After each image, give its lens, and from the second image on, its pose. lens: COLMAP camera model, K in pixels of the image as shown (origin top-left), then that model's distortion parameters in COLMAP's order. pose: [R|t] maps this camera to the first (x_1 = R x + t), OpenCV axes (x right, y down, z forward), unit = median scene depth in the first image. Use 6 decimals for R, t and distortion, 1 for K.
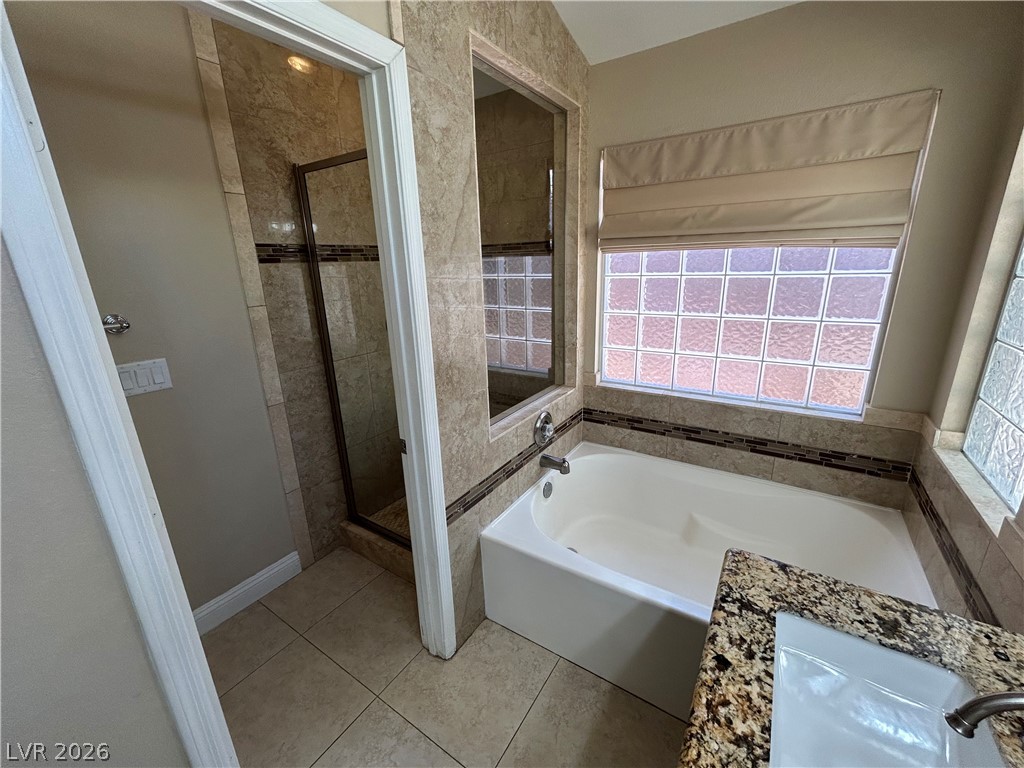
lens RADIAL K [[415.3, 0, 519.9], [0, 415.3, 384.1], [0, 0, 1]] dist [-0.002447, 0.002963]
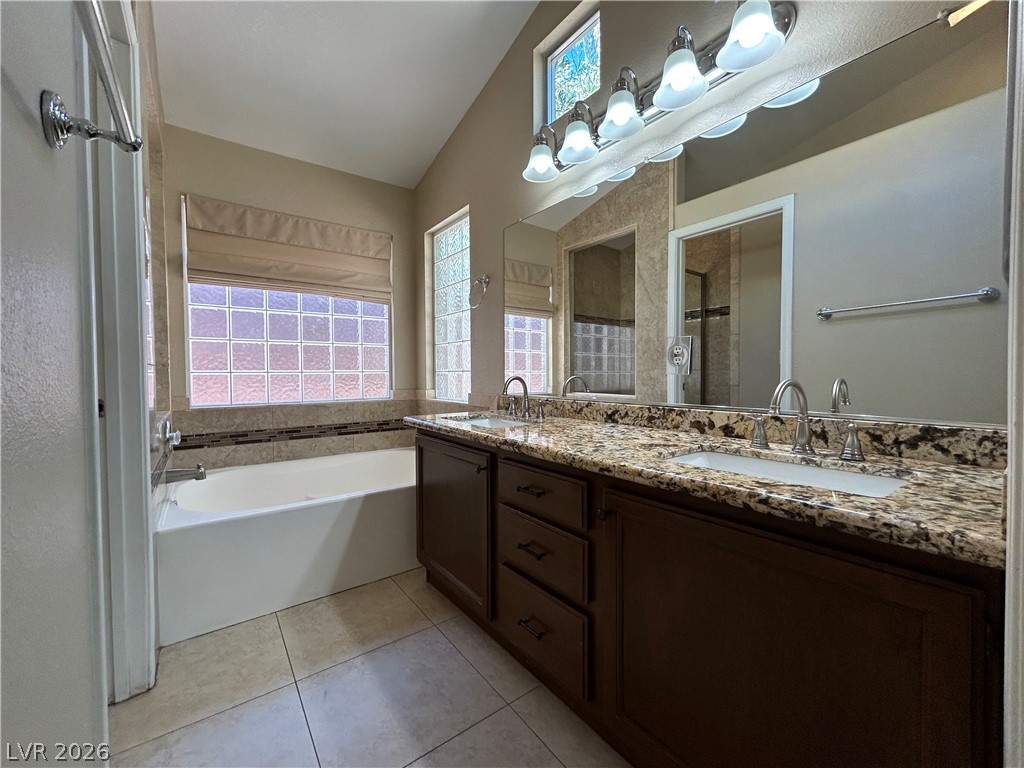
lens RADIAL K [[415.3, 0, 507.9], [0, 415.3, 385.9], [0, 0, 1]] dist [-0.002447, 0.002963]
pose [[0.362291, -0.004651, 0.932053, -0.572917], [0.260738, 0.960569, -0.096556, 0.299996], [-0.894853, 0.278003, 0.349218, -0.058351]]
